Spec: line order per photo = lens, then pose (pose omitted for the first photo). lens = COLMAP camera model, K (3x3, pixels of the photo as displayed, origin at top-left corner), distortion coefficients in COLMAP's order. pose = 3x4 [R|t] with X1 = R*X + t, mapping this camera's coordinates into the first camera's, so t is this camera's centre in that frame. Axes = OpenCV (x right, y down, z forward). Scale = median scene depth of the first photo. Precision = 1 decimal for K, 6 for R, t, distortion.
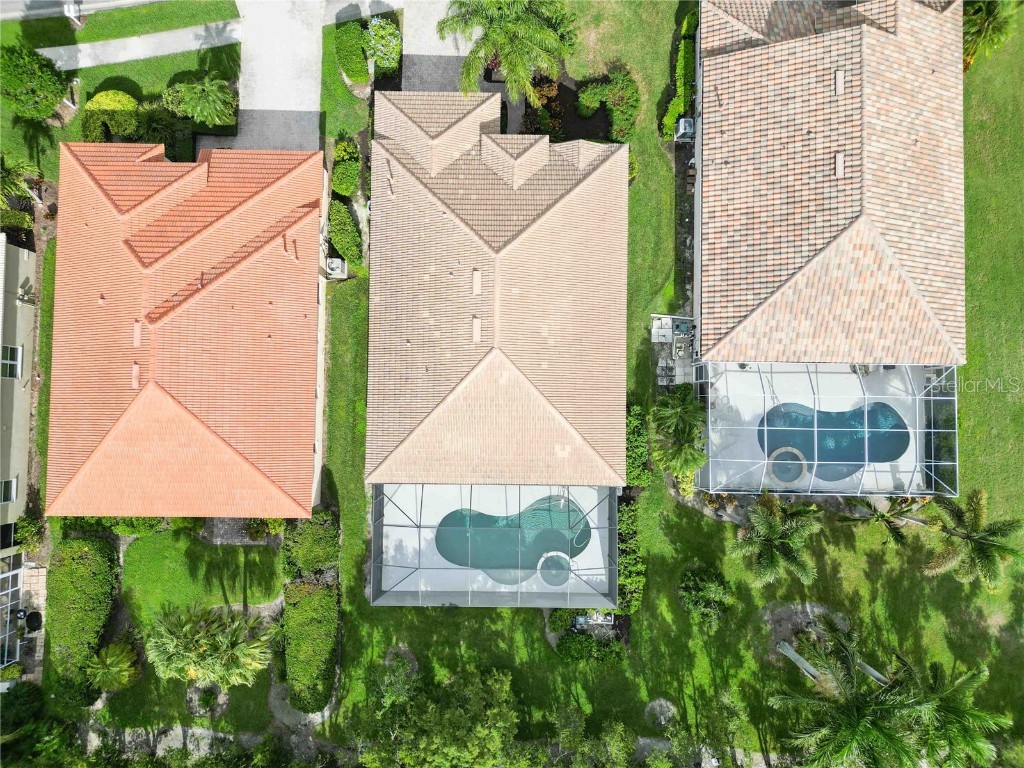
lens RADIAL K [[726.1, 0, 508.6], [0, 726.1, 357.5], [0, 0, 1]] dist [0.050955, -0.036989]
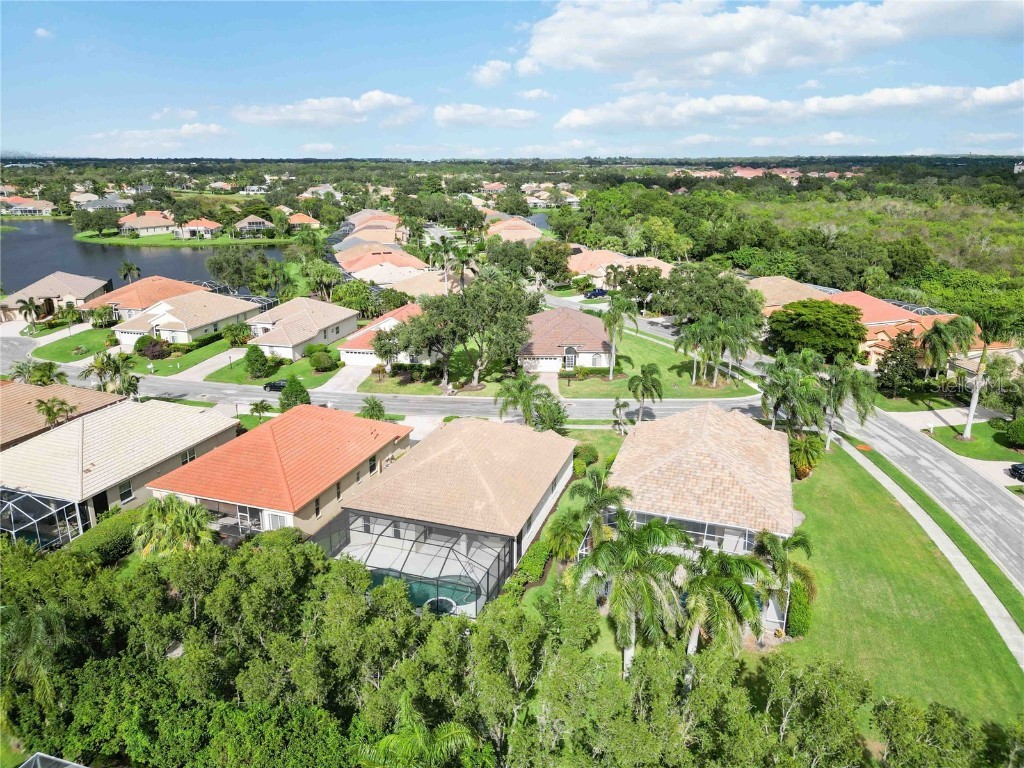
lens RADIAL K [[726.1, 0, 508.6], [0, 726.1, 357.5], [0, 0, 1]] dist [0.050955, -0.036989]
pose [[0.949832, 0.087115, -0.300384, 0.521039], [-0.312210, 0.321097, -0.894104, 1.265255], [0.018563, 0.943031, 0.332187, 0.268706]]
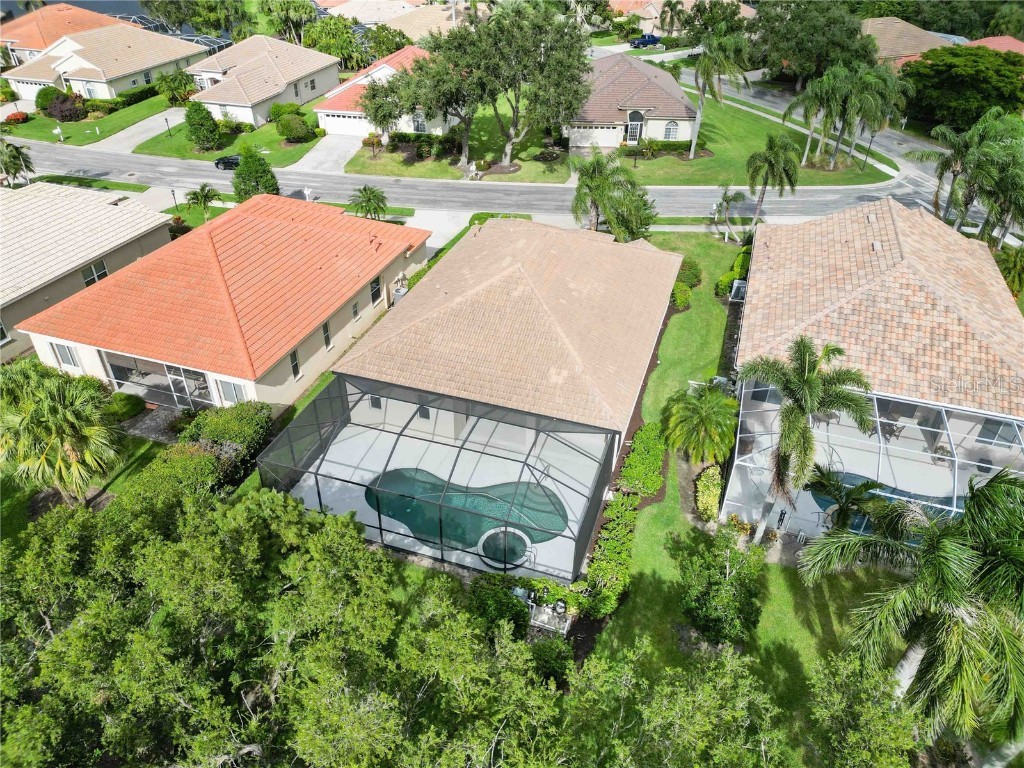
lens RADIAL K [[726.1, 0, 508.6], [0, 726.1, 357.5], [0, 0, 1]] dist [0.050955, -0.036989]
pose [[0.951674, 0.178703, -0.249765, 0.228363], [-0.307049, 0.570064, -0.762068, 0.782118], [0.006199, 0.801930, 0.597385, 0.473733]]
